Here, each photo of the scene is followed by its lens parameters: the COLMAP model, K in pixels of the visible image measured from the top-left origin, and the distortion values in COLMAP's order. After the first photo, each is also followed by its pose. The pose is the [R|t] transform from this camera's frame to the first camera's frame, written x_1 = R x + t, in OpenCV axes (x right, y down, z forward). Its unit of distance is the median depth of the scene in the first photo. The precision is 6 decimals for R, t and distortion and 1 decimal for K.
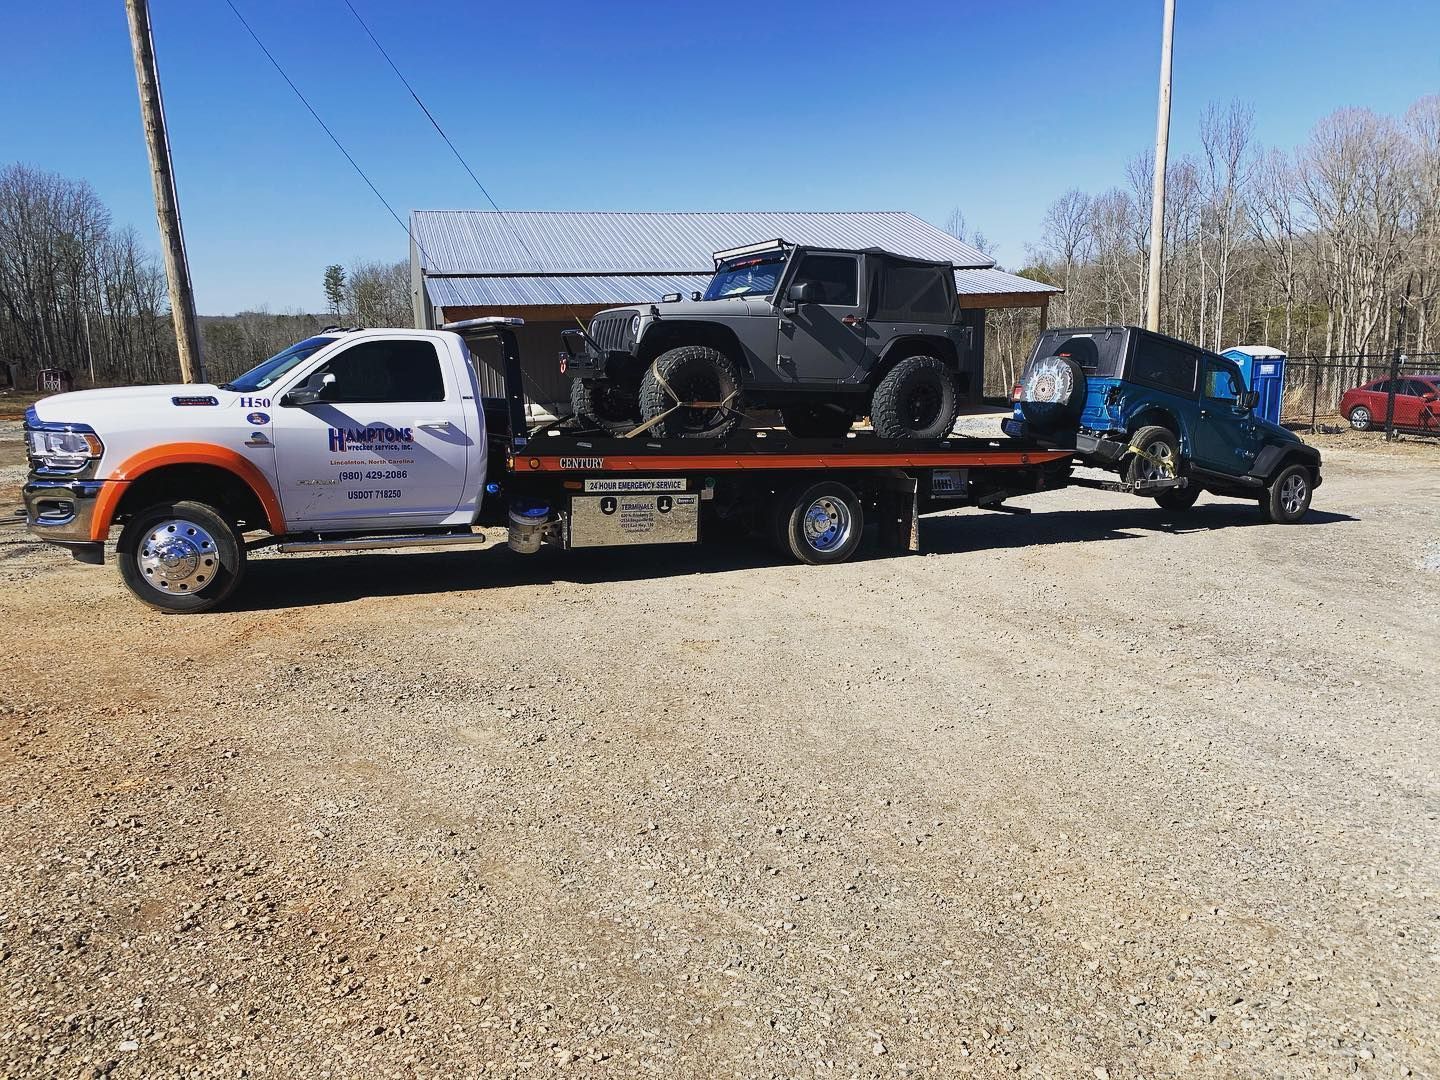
lens RADIAL K [[1075.3, 0, 720.0], [0, 1075.3, 540.0], [0, 0, 1]] dist [0.089753, -0.156853]
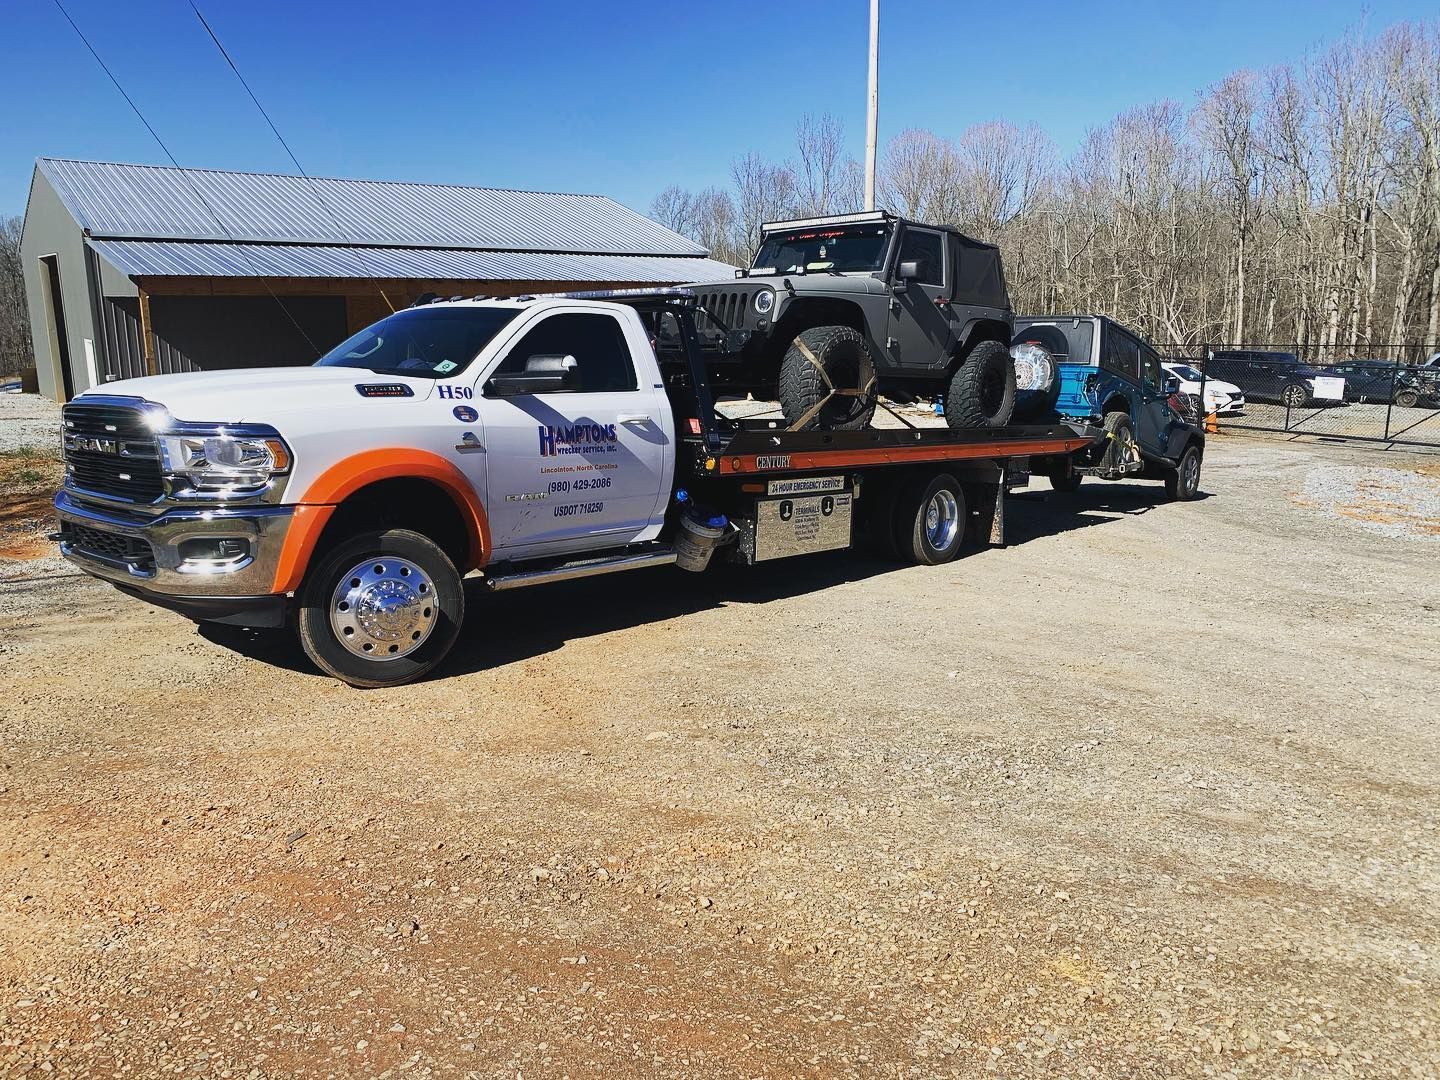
lens RADIAL K [[1075.3, 0, 720.0], [0, 1075.3, 540.0], [0, 0, 1]] dist [0.089753, -0.156853]
pose [[0.935138, -0.050824, 0.350618, -0.466304], [0.046962, 0.998706, 0.019515, -0.028347], [-0.351156, -0.001784, 0.936315, 0.219029]]
